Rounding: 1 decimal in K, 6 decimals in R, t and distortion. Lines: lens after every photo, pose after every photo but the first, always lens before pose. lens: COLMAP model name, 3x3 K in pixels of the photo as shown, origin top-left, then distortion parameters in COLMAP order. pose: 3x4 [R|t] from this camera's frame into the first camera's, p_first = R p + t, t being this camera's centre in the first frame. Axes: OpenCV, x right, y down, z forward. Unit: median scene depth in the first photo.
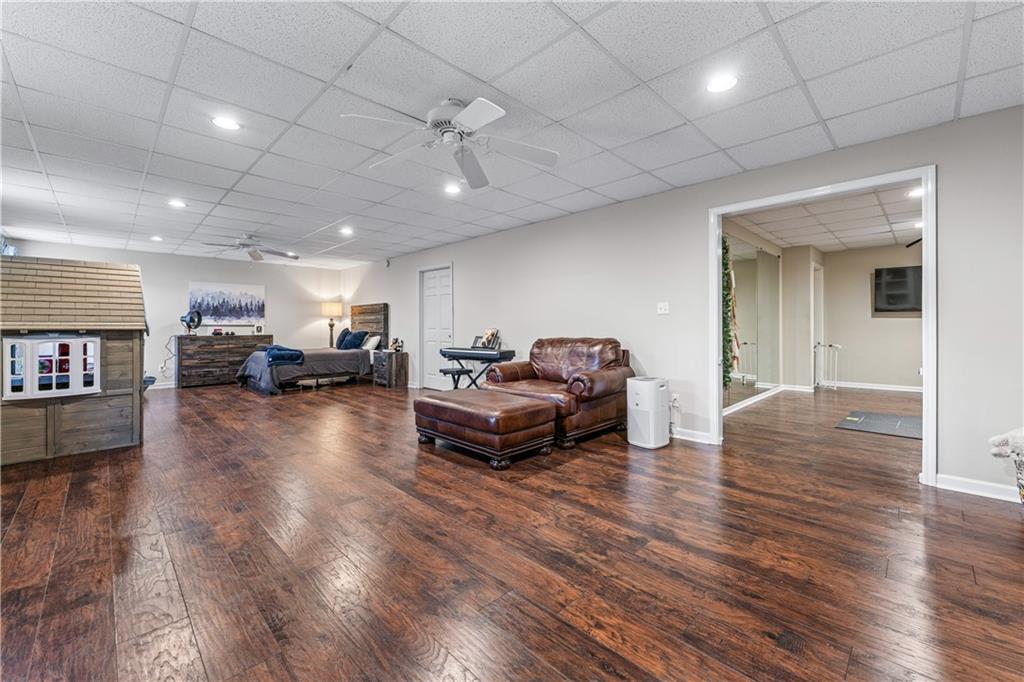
lens RADIAL K [[412.1, 0, 517.9], [0, 412.1, 330.5], [0, 0, 1]] dist [0.001091, -0.000665]
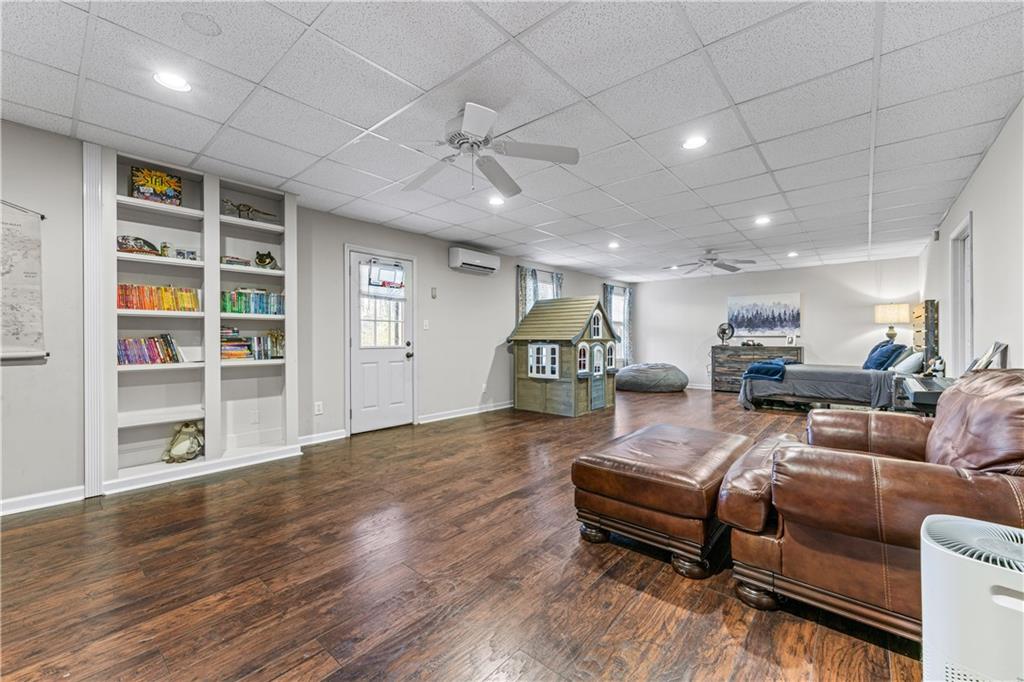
lens RADIAL K [[412.1, 0, 510.6], [0, 412.1, 339.6], [0, 0, 1]] dist [0.001091, -0.000665]
pose [[0.061276, 0.004991, -0.998108, 0.310507], [-0.009056, 0.999949, 0.004445, -0.004091], [0.998080, 0.008766, 0.061318, 0.384191]]
